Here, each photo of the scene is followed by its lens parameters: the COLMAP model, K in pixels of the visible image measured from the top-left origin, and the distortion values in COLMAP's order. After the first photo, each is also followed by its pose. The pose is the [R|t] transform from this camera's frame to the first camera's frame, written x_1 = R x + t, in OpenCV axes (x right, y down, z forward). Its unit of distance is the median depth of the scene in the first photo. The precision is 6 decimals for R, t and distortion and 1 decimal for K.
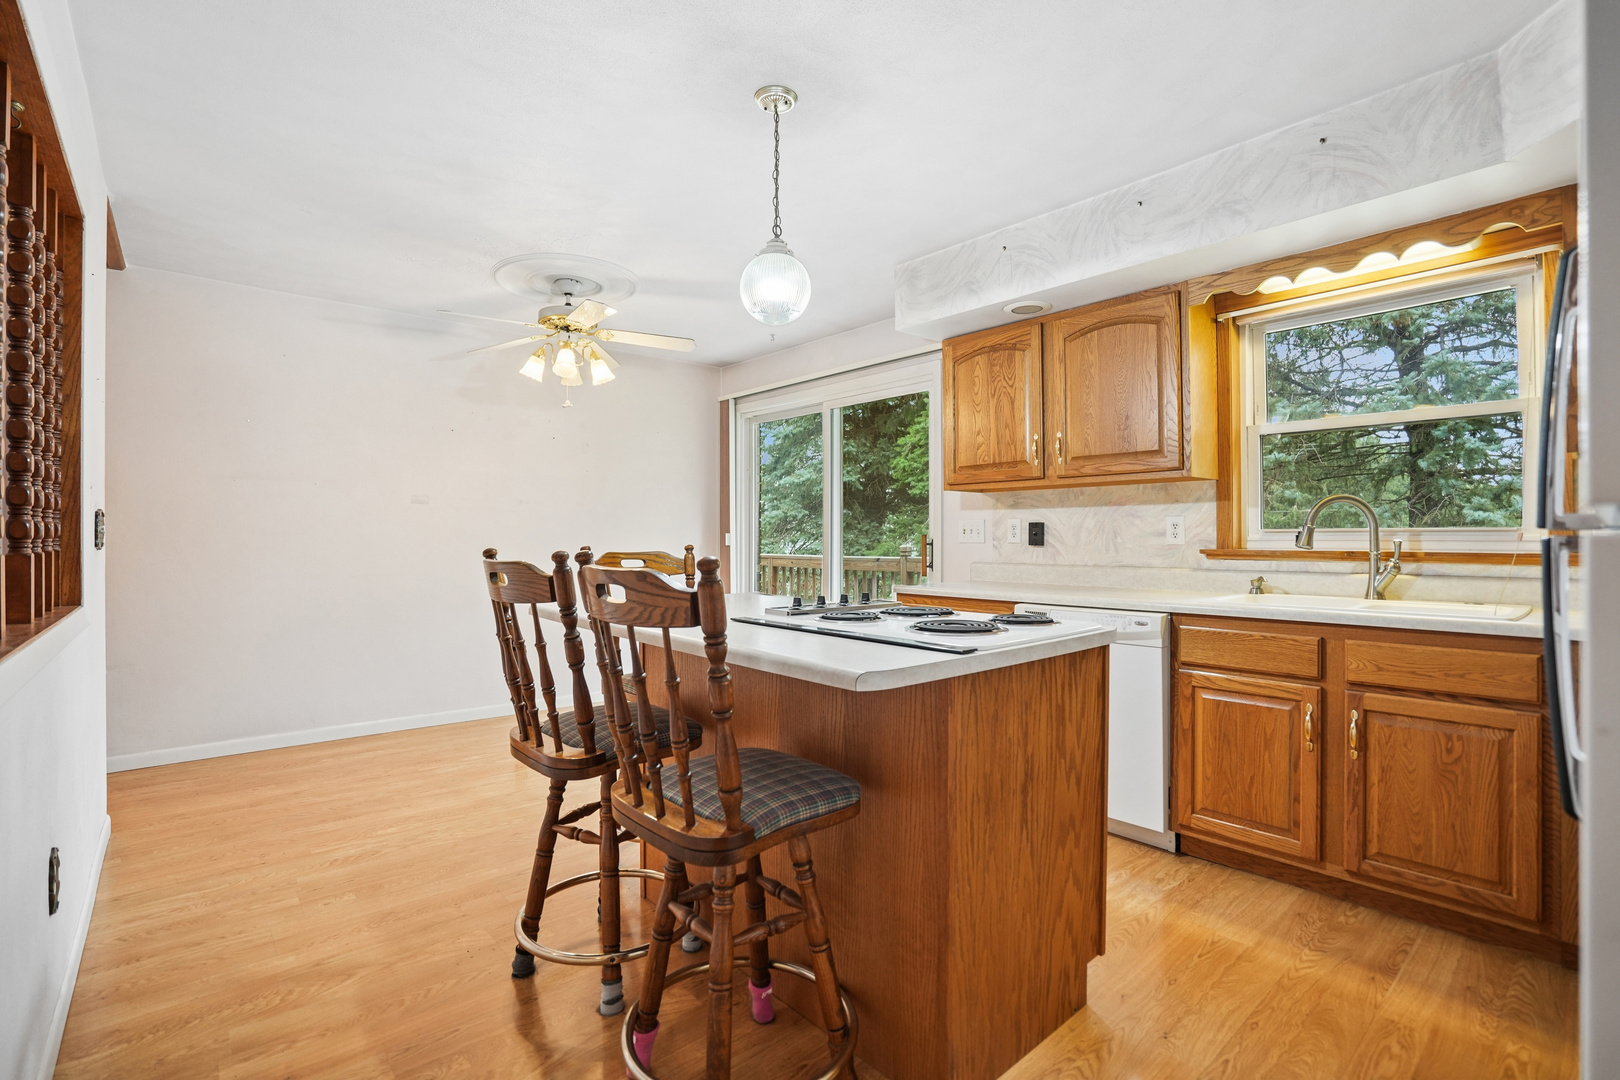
lens RADIAL K [[750.7, 0, 811.0], [0, 750.7, 541.1], [0, 0, 1]] dist [-0.016251, 0.003627]
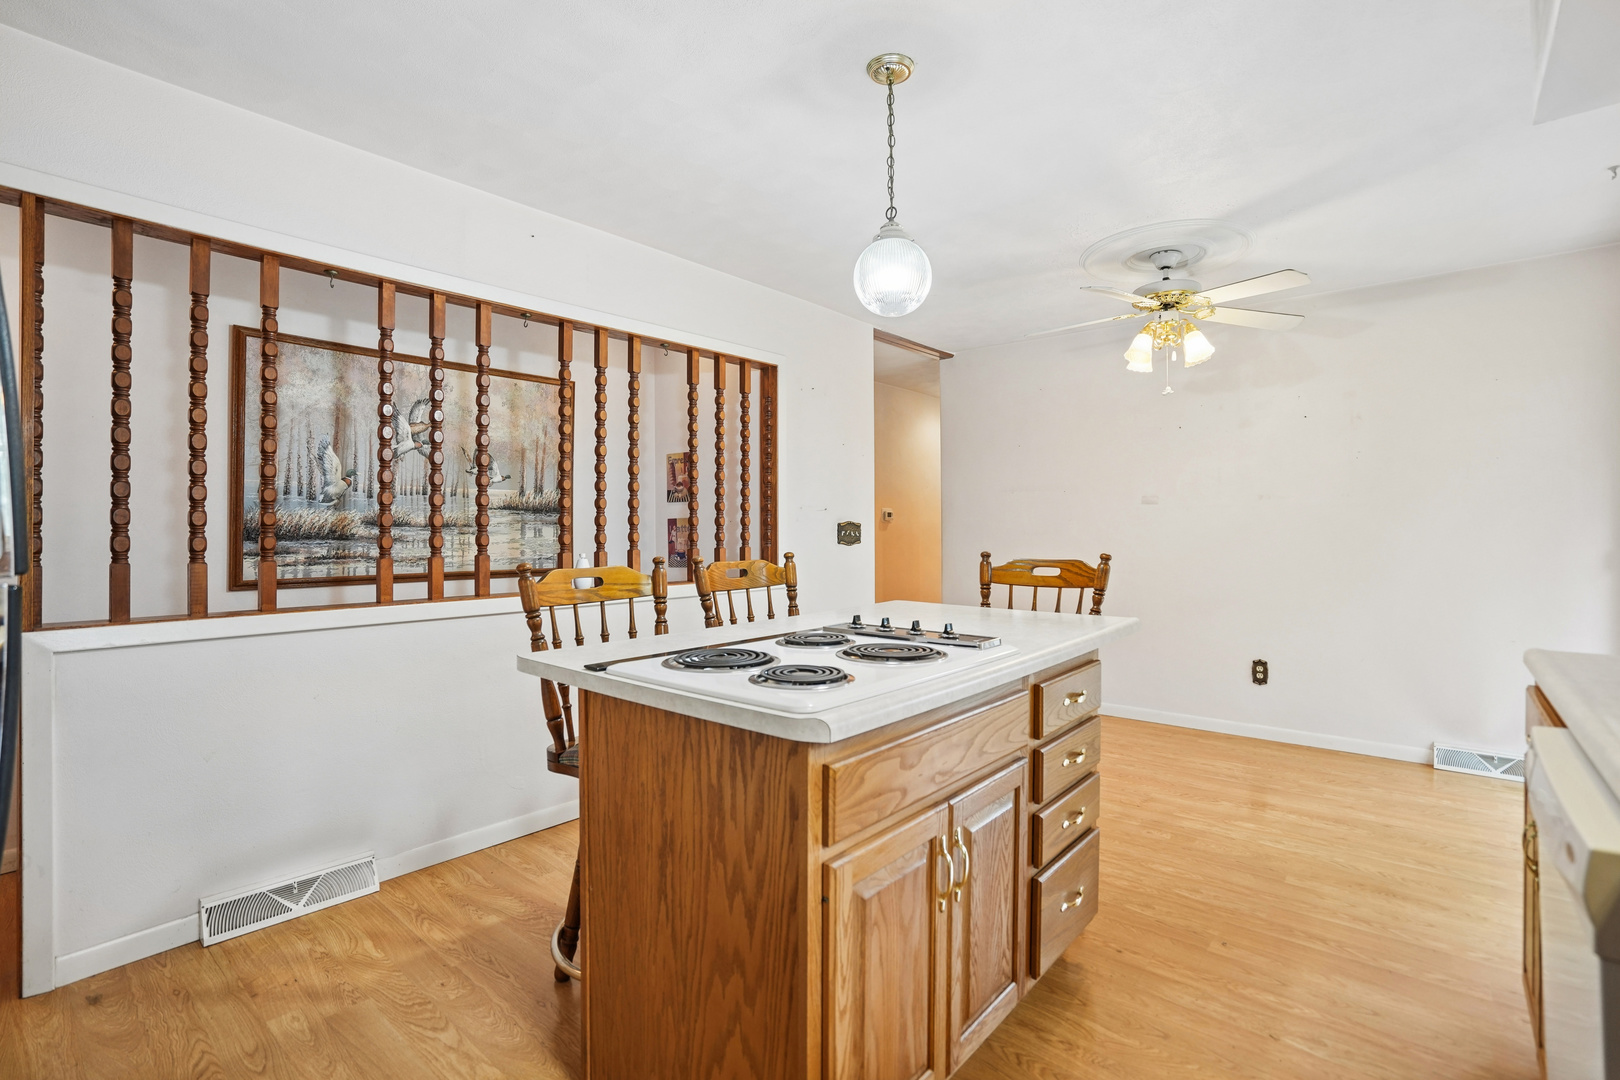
lens RADIAL K [[750.7, 0, 820.1], [0, 750.7, 552.4], [0, 0, 1]] dist [-0.016251, 0.003627]
pose [[0.150798, 0.038186, -0.987827, 0.537402], [-0.007660, 0.999269, 0.037459, -0.022638], [0.988535, 0.001918, 0.150981, 0.492241]]
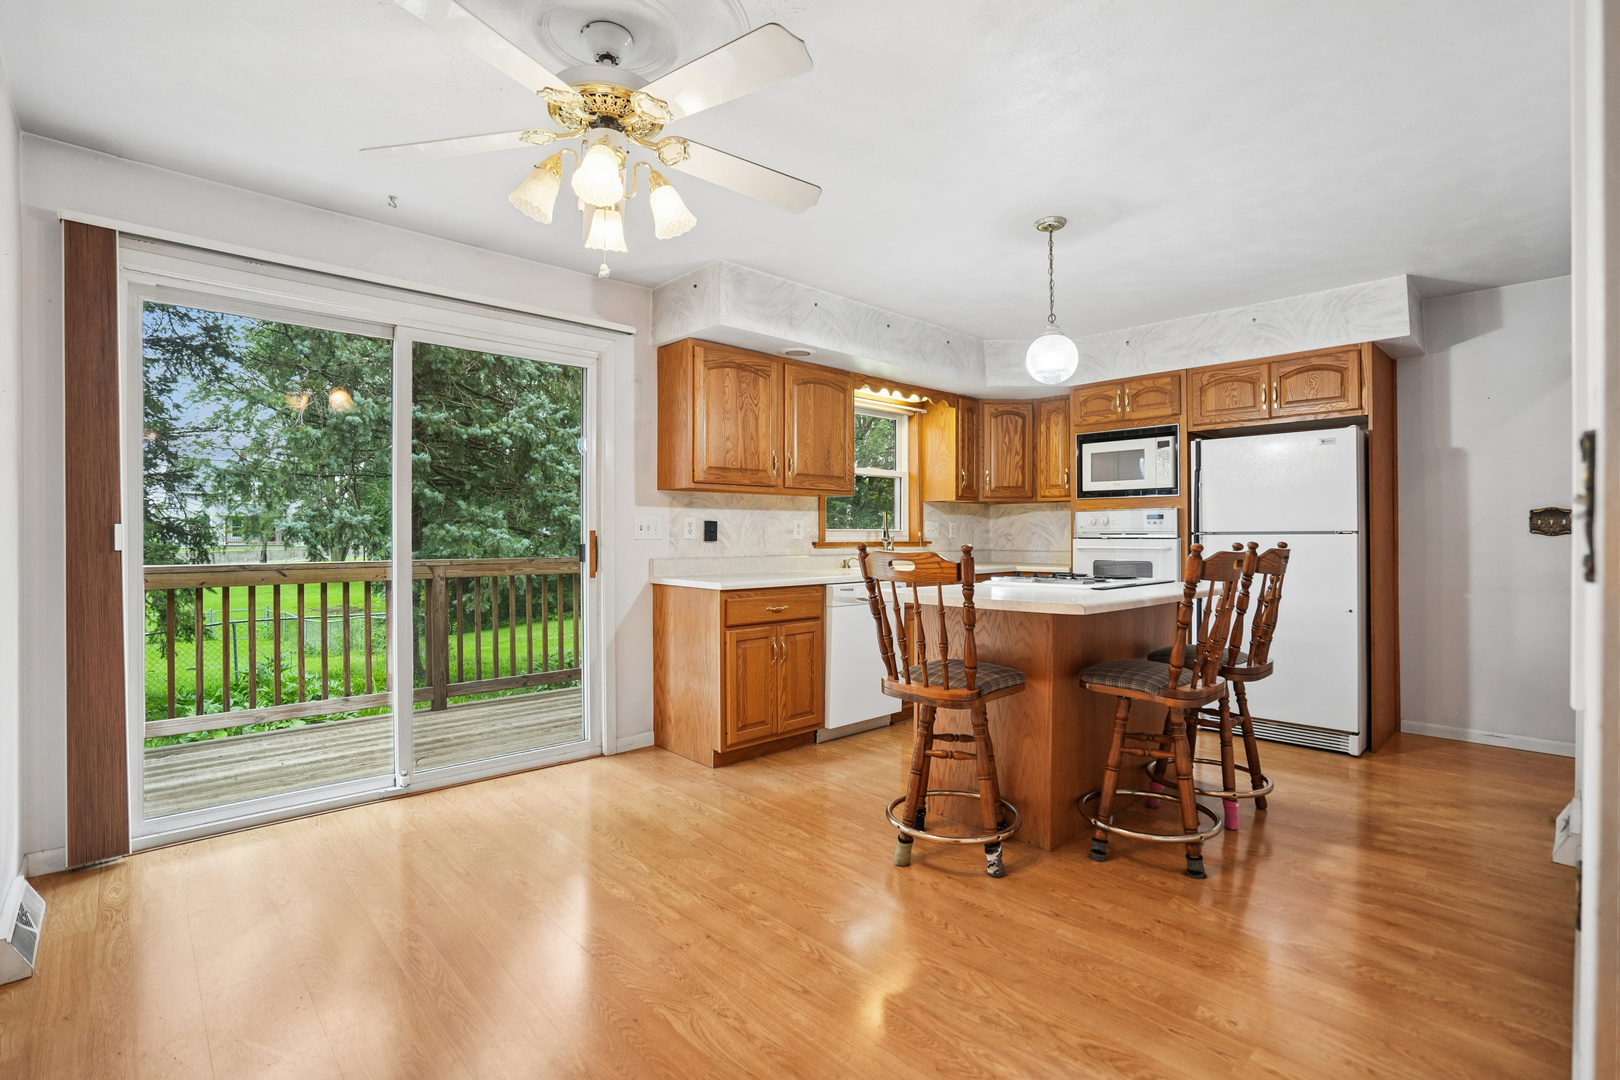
lens RADIAL K [[750.7, 0, 821.4], [0, 750.7, 536.0], [0, 0, 1]] dist [-0.016251, 0.003627]
pose [[-0.037818, -0.007149, 0.999259, -0.919557], [-0.000253, 0.999974, 0.007144, -0.011266], [-0.999285, 0.000017, -0.037819, 0.952112]]
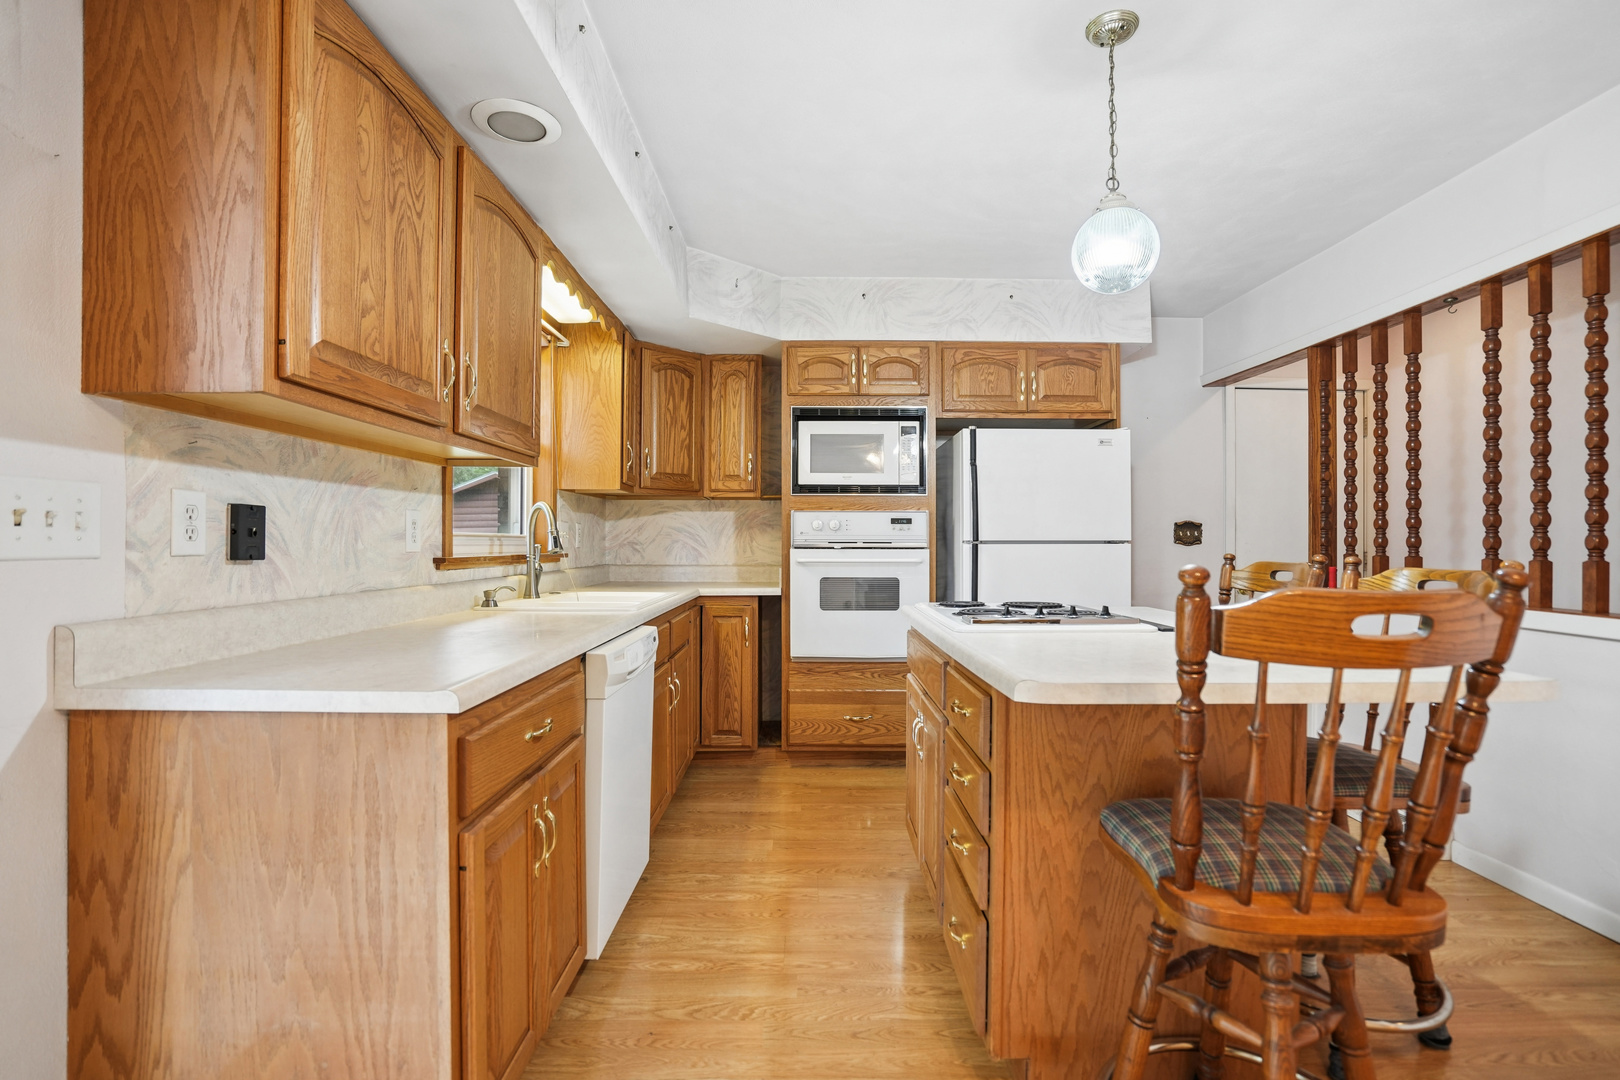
lens RADIAL K [[750.7, 0, 790.0], [0, 750.7, 546.7], [0, 0, 1]] dist [-0.016251, 0.003627]
pose [[-0.736180, -0.011707, 0.676684, -0.213393], [-0.007264, 0.999929, 0.009397, -0.008467], [-0.676747, 0.002003, -0.736213, 1.196088]]
